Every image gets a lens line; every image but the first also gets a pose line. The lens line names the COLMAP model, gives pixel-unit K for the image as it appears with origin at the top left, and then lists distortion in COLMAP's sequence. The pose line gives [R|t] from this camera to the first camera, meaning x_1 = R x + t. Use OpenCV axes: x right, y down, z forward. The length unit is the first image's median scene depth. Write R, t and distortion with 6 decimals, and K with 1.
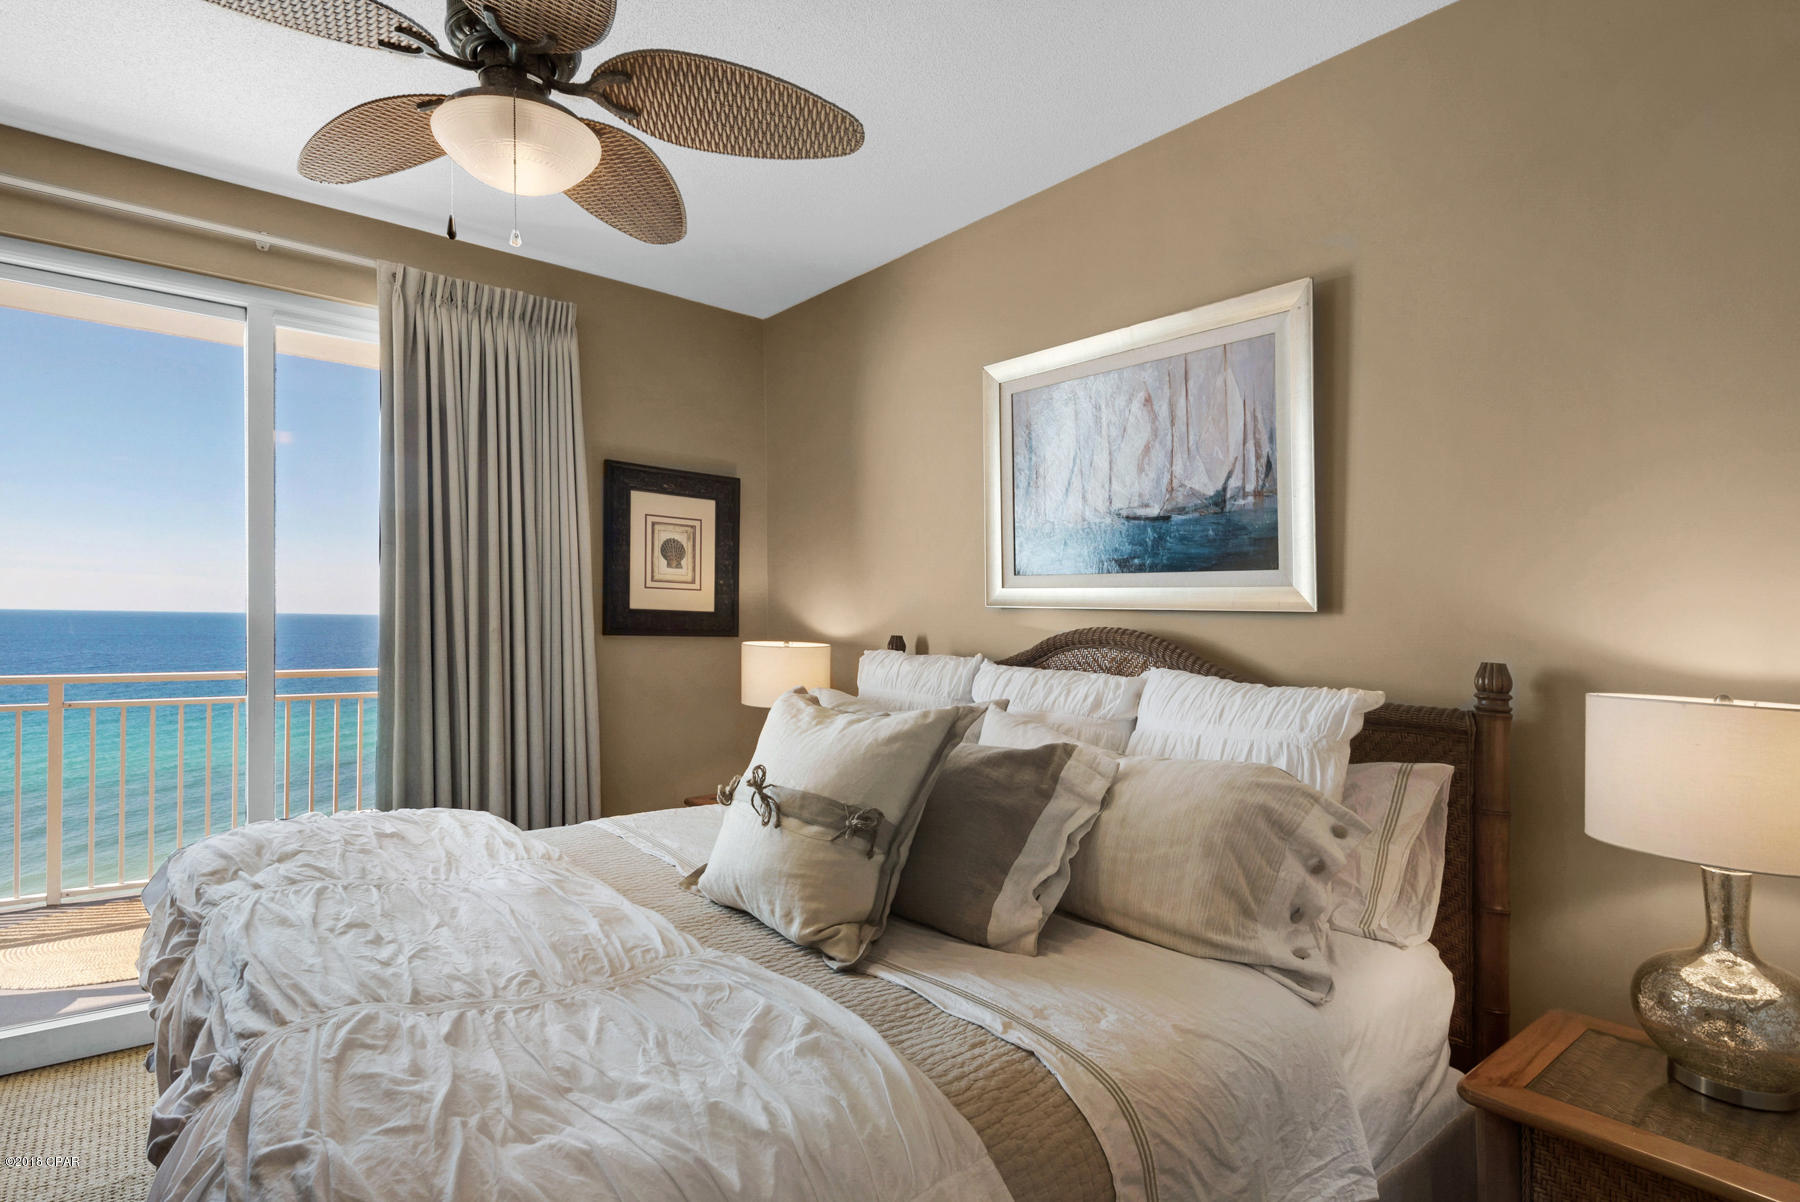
lens RADIAL K [[890.8, 0, 904.7], [0, 890.8, 609.8], [0, 0, 1]] dist [0.005090, -0.000972]
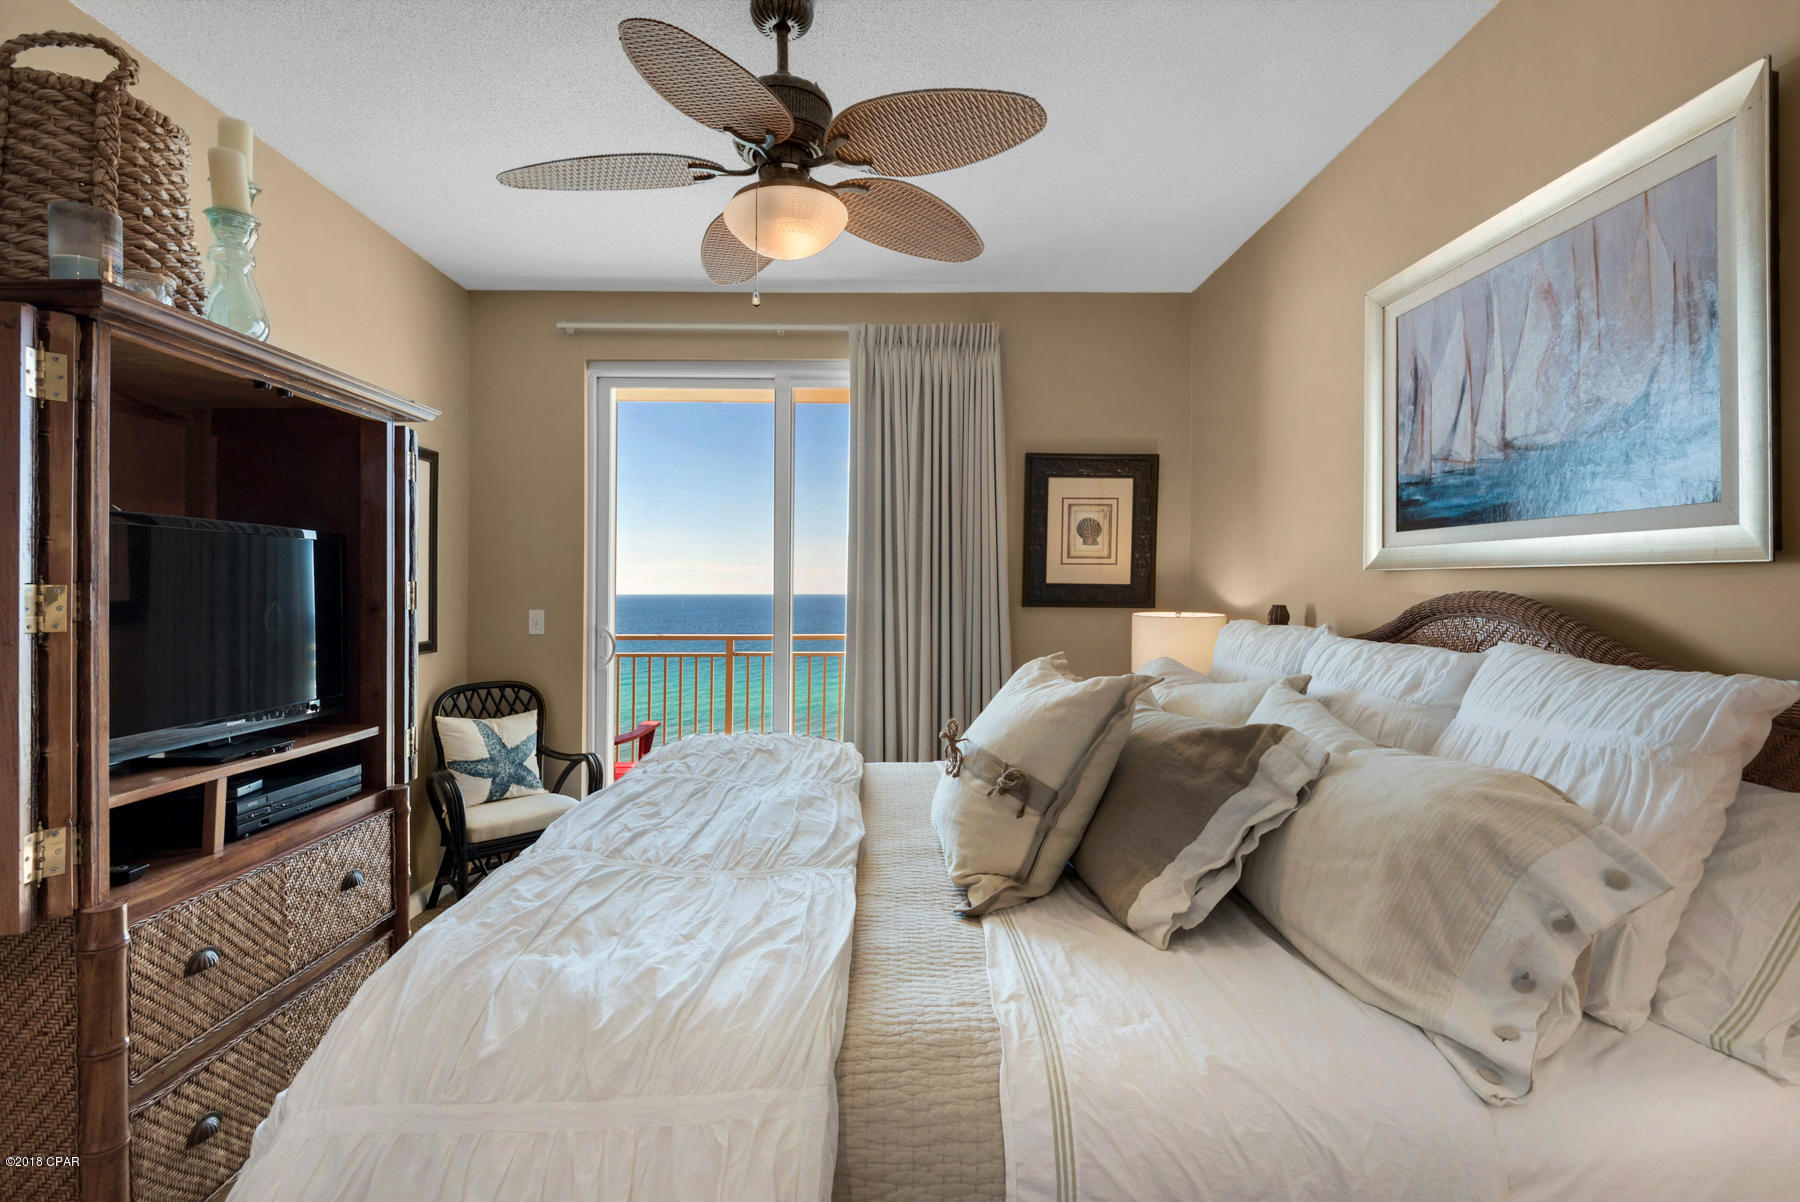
lens RADIAL K [[818.5, 0, 902.9], [0, 818.5, 605.0], [0, 0, 1]] dist [0.016529, -0.017740]
pose [[0.789389, -0.009205, -0.613825, 0.402622], [0.022631, 0.999644, 0.014114, 0.014806], [0.613477, -0.025033, 0.789316, 0.157926]]
